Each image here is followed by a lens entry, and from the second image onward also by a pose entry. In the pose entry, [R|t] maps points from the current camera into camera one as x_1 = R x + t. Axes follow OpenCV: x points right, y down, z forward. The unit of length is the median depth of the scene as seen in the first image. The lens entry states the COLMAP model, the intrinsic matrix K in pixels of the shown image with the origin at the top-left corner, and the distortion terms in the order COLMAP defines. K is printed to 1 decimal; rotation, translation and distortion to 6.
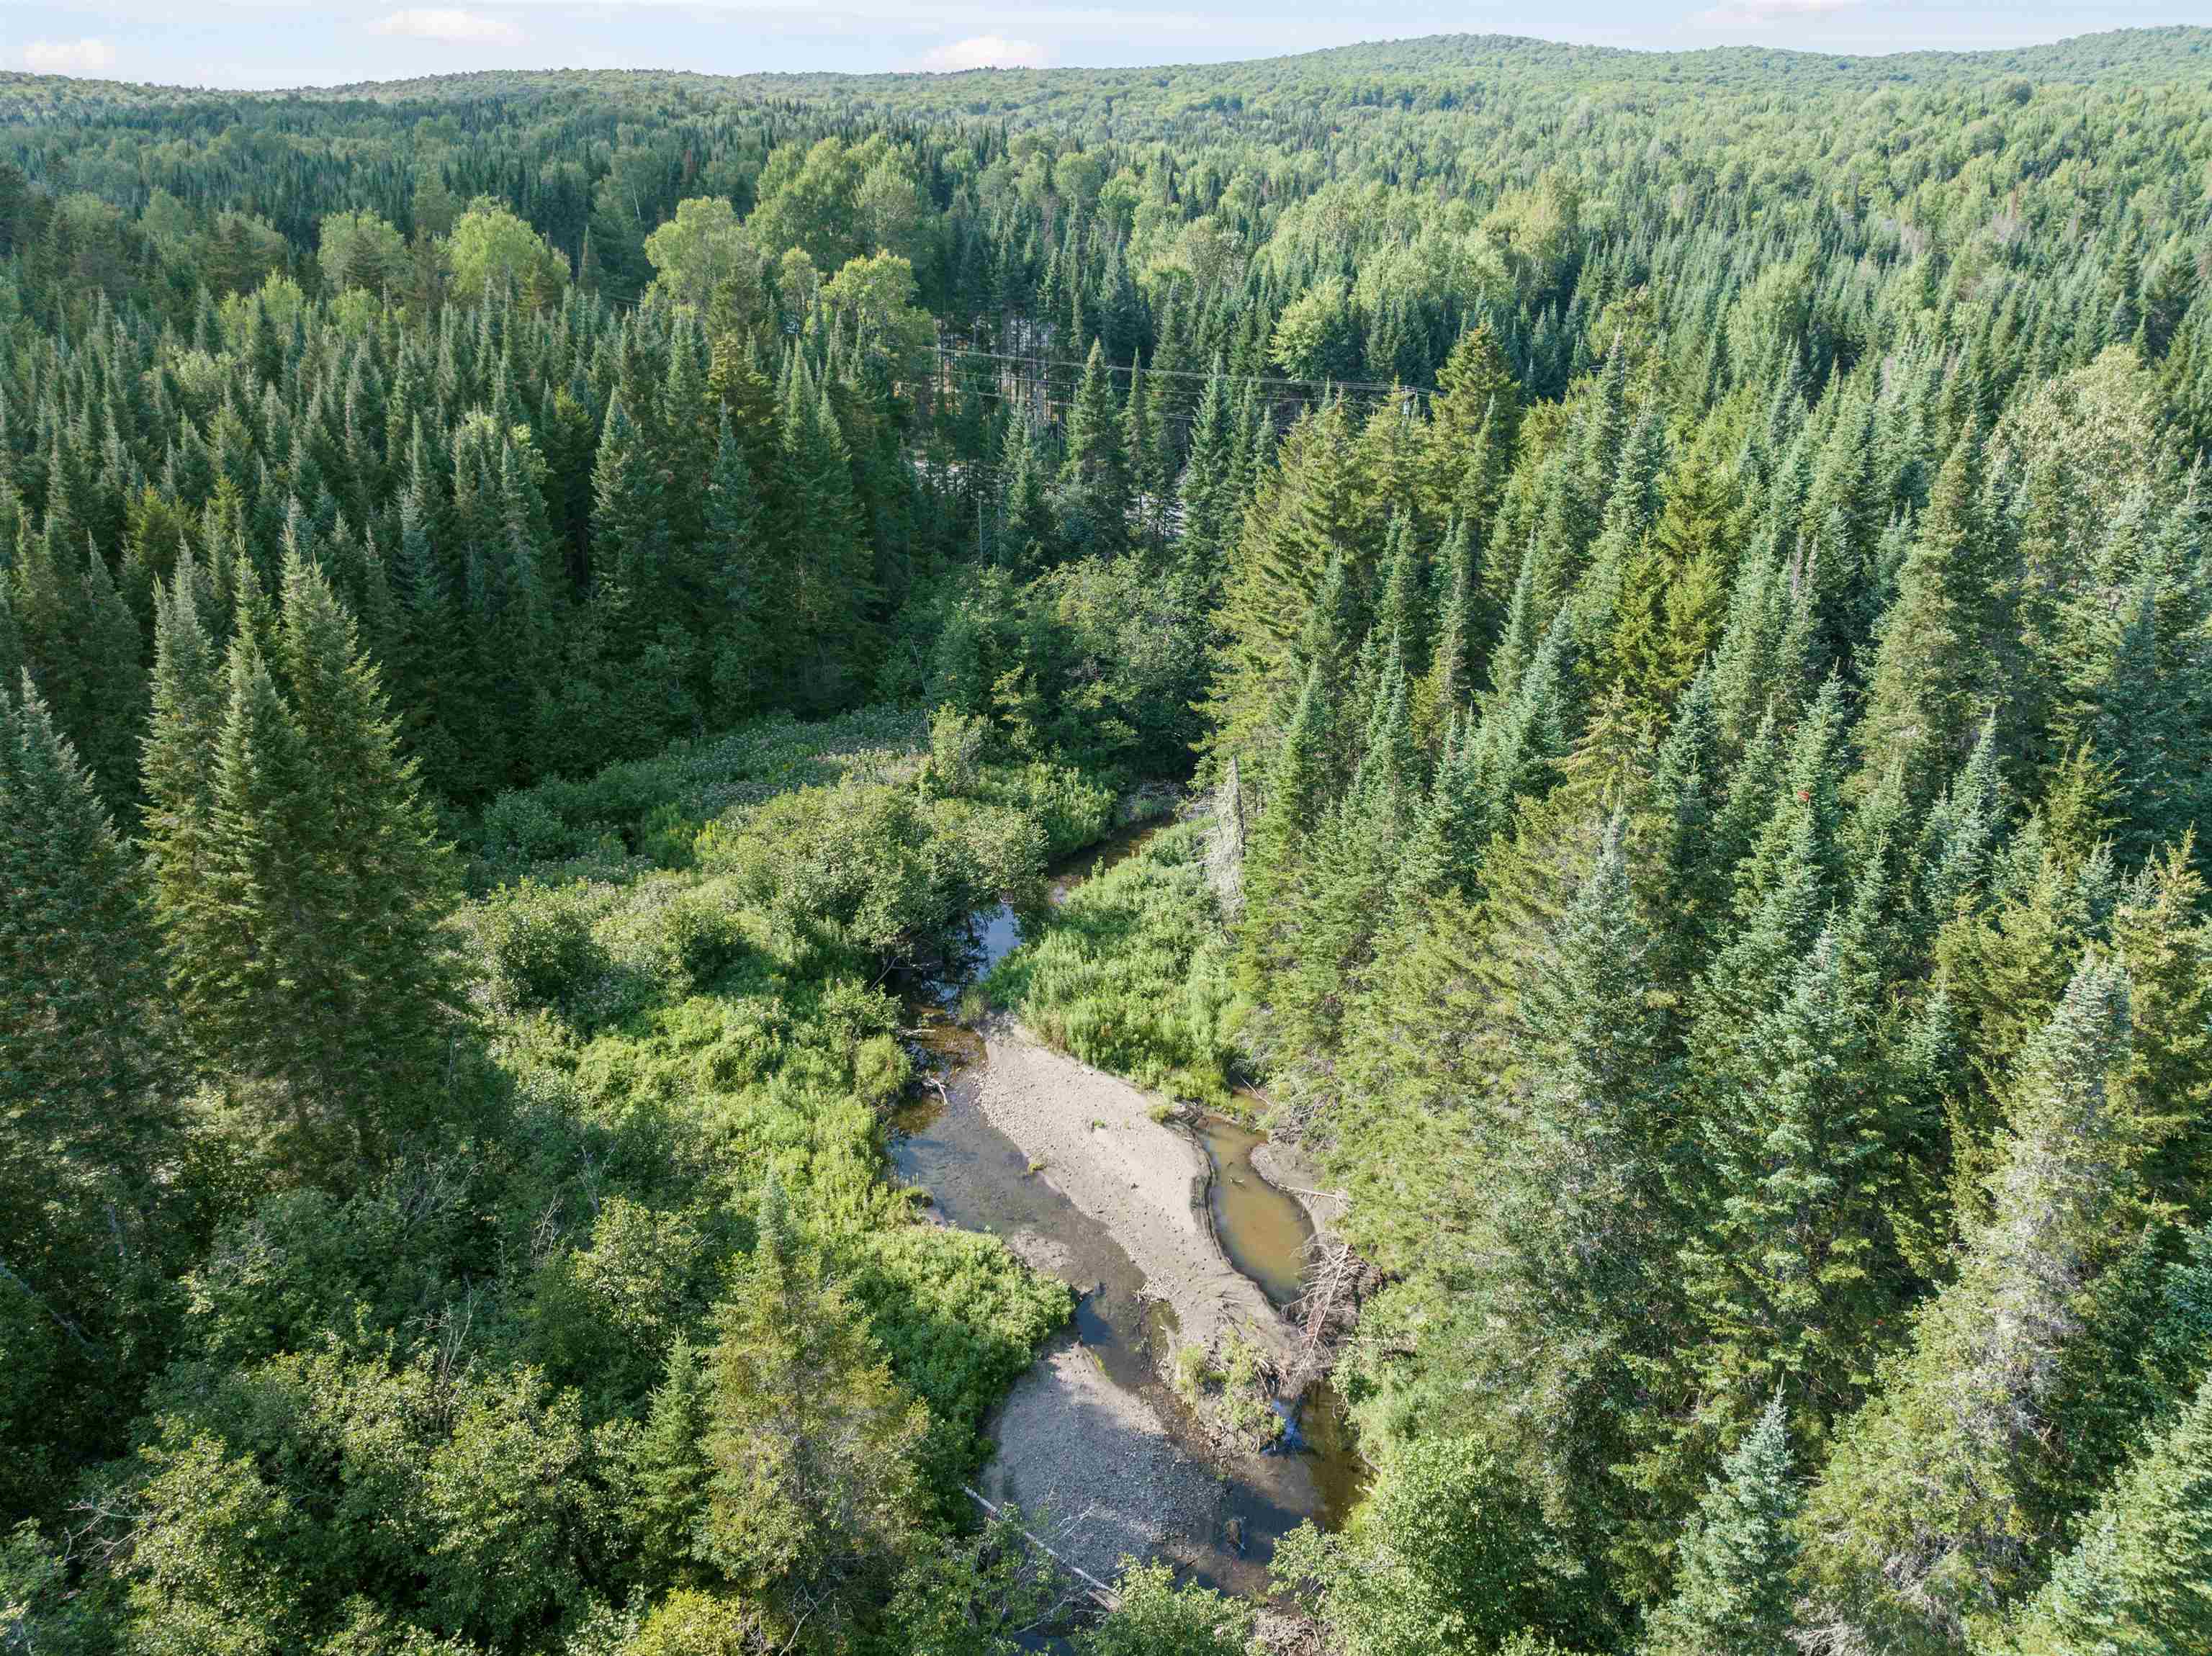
lens RADIAL K [[1549.1, 0, 1116.2], [0, 1549.1, 824.7], [0, 0, 1]] dist [-0.041541, 0.007755]
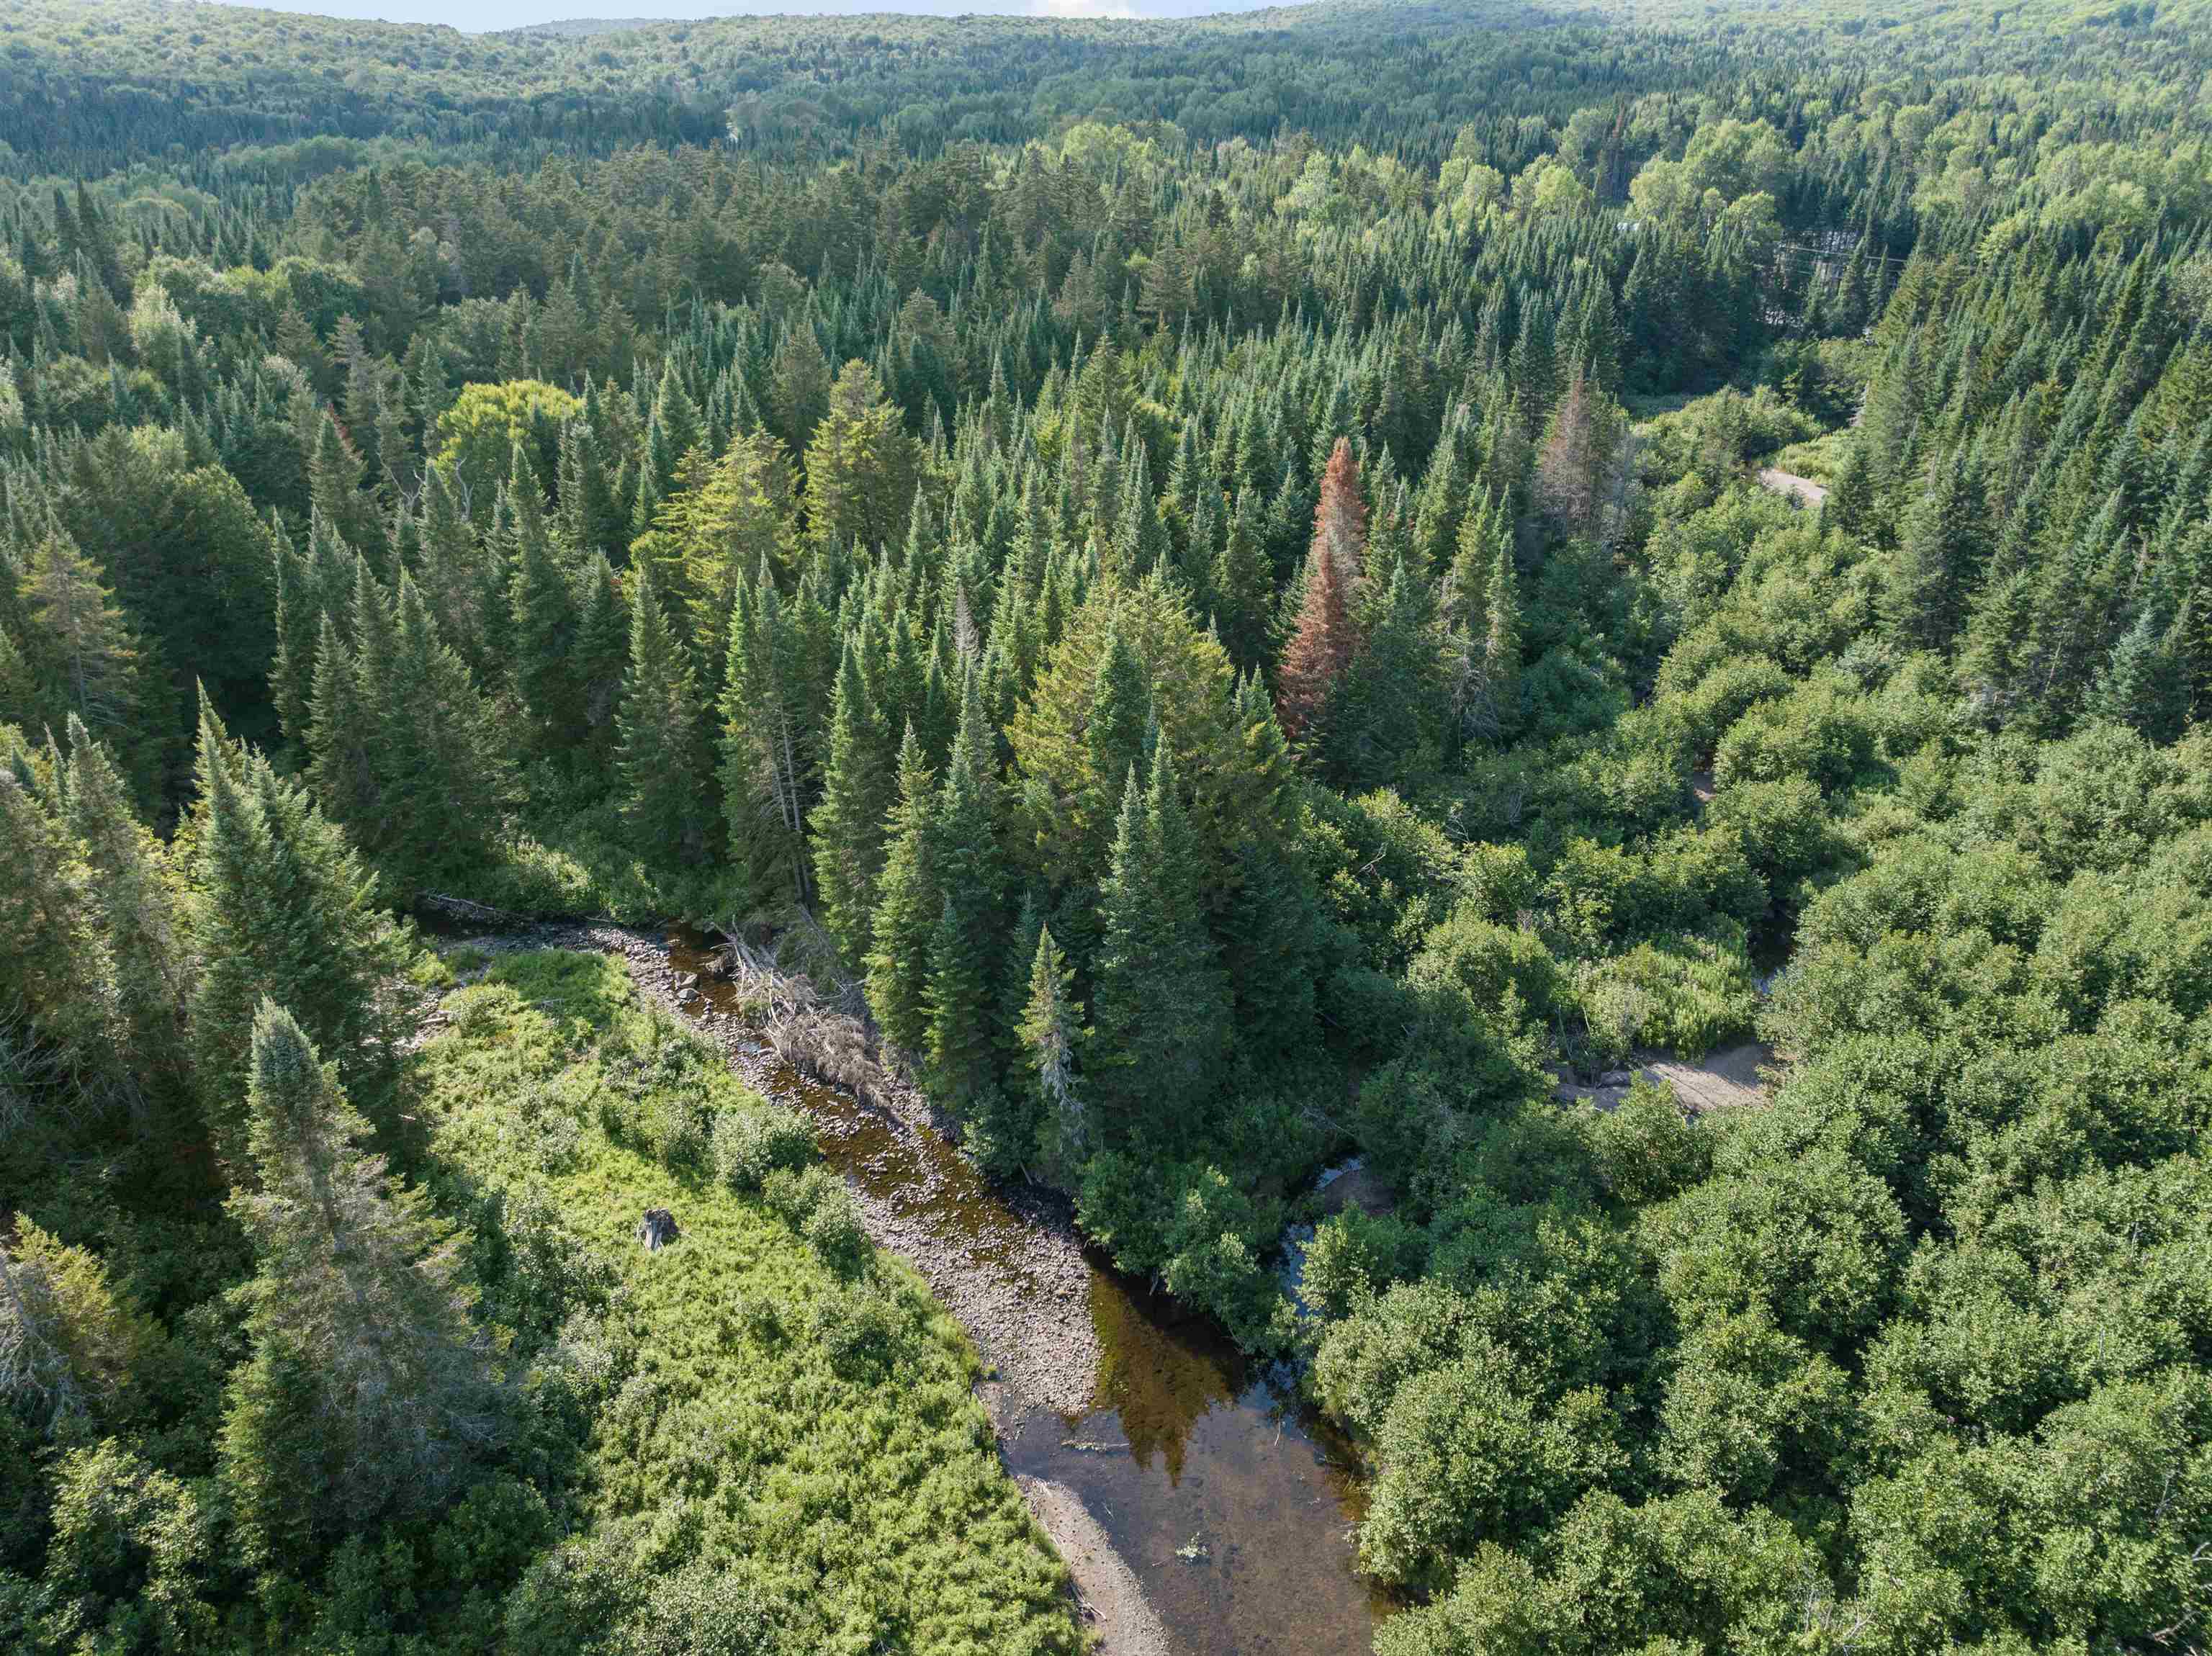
lens RADIAL K [[1549.1, 0, 1116.2], [0, 1549.1, 824.7], [0, 0, 1]] dist [-0.041541, 0.007755]
pose [[0.882293, 0.179819, -0.434999, 0.103145], [-0.157784, 0.983669, 0.086601, 0.340825], [0.443468, -0.007771, 0.896257, -0.995580]]
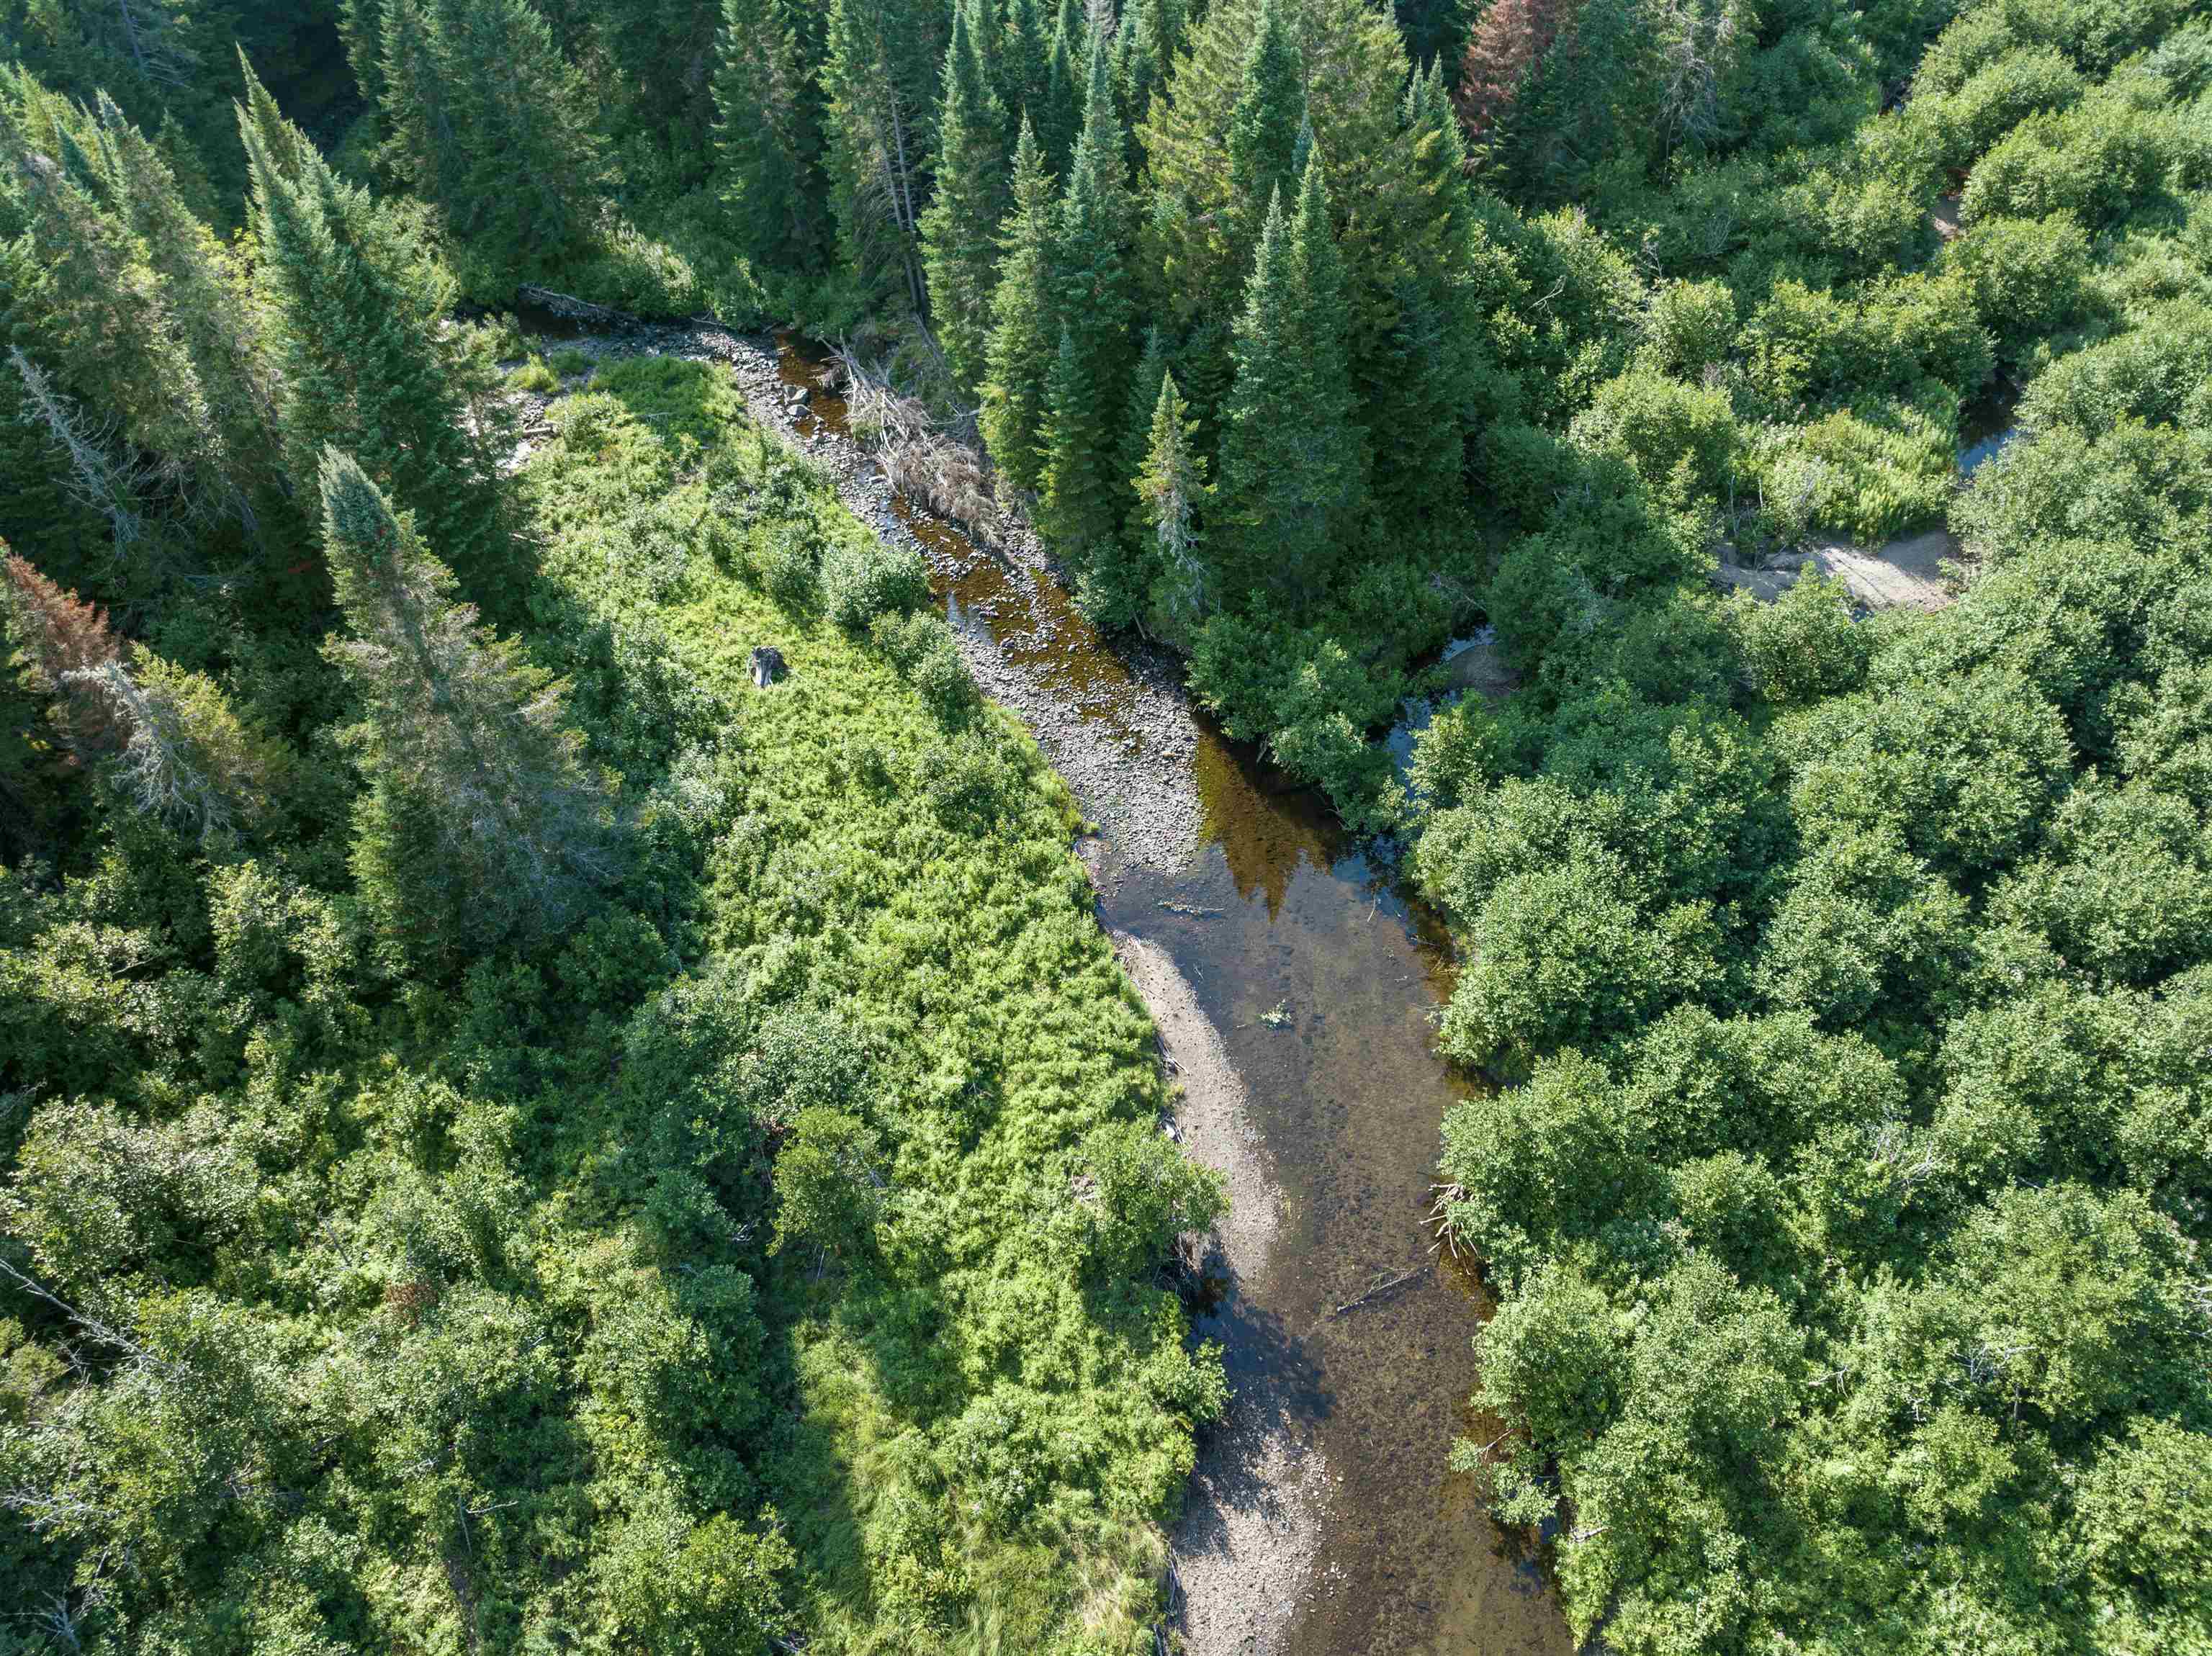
lens RADIAL K [[1549.1, 0, 1116.2], [0, 1549.1, 824.7], [0, 0, 1]] dist [-0.041541, 0.007755]
pose [[0.829790, 0.389560, -0.399615, 0.087155], [-0.181799, 0.865688, 0.466404, 0.323205], [0.527634, -0.314368, 0.789161, -0.955170]]
